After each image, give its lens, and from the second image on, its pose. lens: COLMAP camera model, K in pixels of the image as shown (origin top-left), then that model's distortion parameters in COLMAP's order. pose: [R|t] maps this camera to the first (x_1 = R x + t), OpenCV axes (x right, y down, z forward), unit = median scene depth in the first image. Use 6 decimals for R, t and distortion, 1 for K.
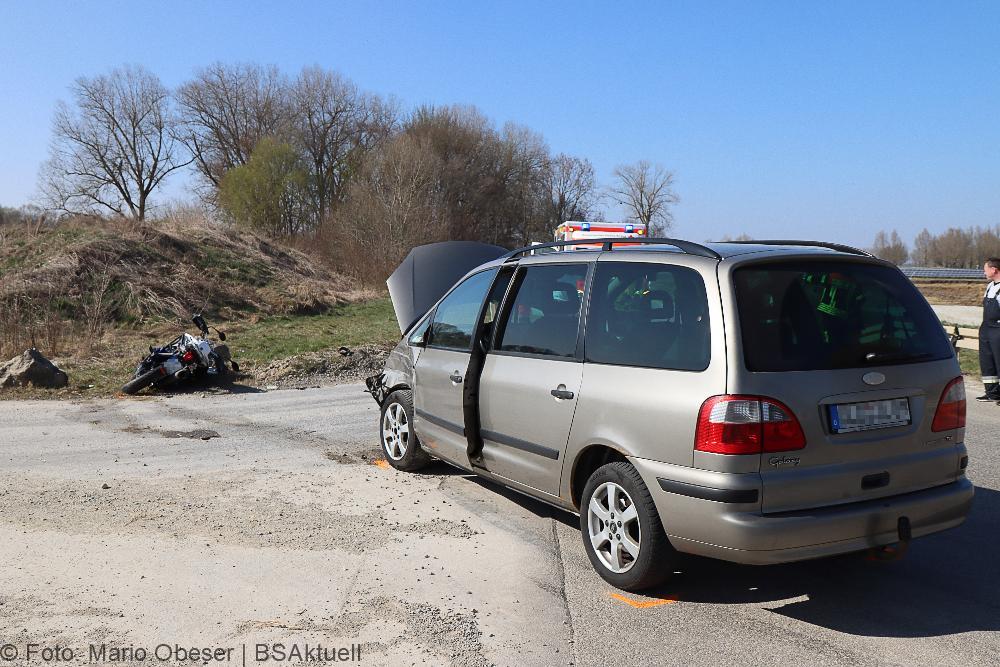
lens RADIAL K [[973.4, 0, 500.9], [0, 973.4, 346.5], [0, 0, 1]] dist [-0.075674, 0.176566]
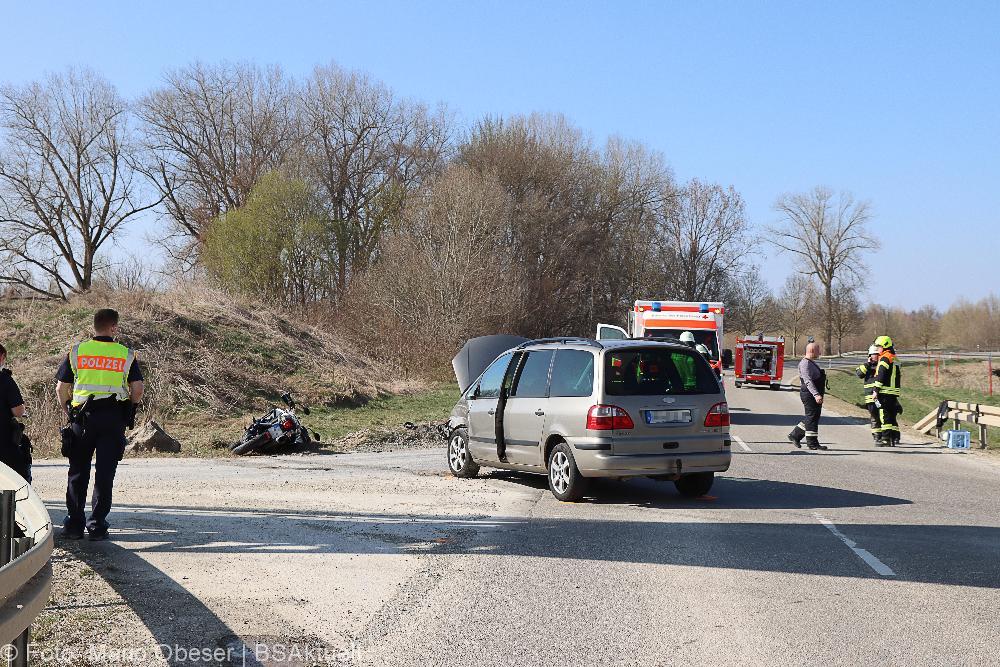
lens RADIAL K [[1787.1, 0, 500.0], [0, 1787.1, 333.5], [0, 0, 1]] dist [0.160991, 0.205807]
pose [[0.997125, -0.006313, -0.075508, 0.048438], [-0.000495, 0.995959, -0.089806, 0.040139], [0.075770, 0.089585, 0.993093, -0.506847]]
